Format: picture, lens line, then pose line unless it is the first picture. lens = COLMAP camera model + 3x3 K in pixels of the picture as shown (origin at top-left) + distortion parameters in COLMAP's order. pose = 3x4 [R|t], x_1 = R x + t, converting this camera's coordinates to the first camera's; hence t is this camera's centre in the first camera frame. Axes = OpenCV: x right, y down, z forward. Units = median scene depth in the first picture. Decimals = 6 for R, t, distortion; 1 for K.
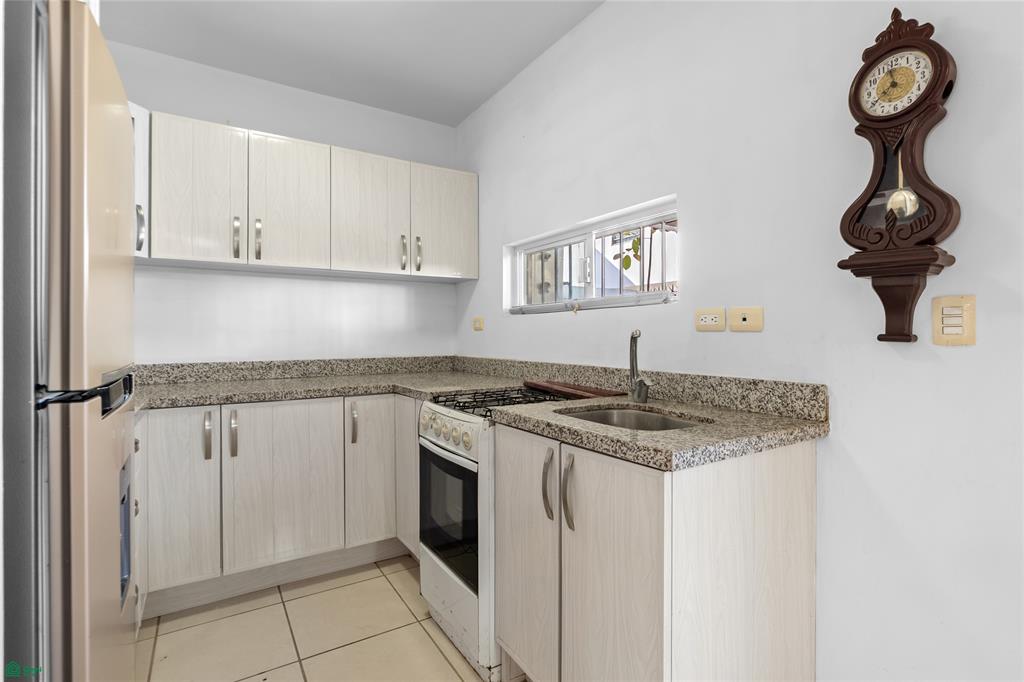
lens RADIAL K [[488.5, 0, 515.1], [0, 488.5, 336.0], [0, 0, 1]] dist [-0.005954, 0.000084]
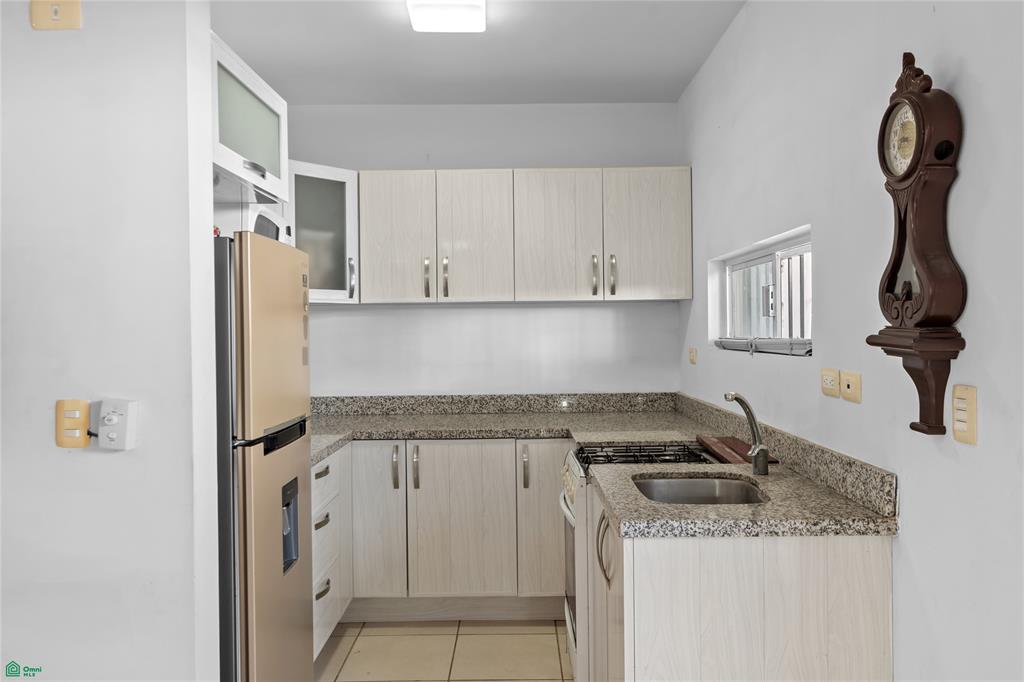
lens RADIAL K [[776.0, 0, 512.0], [0, 776.0, 341.0], [0, 0, 1]] dist [0.008441, 0.002619]
pose [[0.840351, 0.000750, -0.542042, 0.506125], [0.009174, 0.999836, 0.015606, -0.098973], [0.541965, -0.018087, 0.840206, -0.305760]]
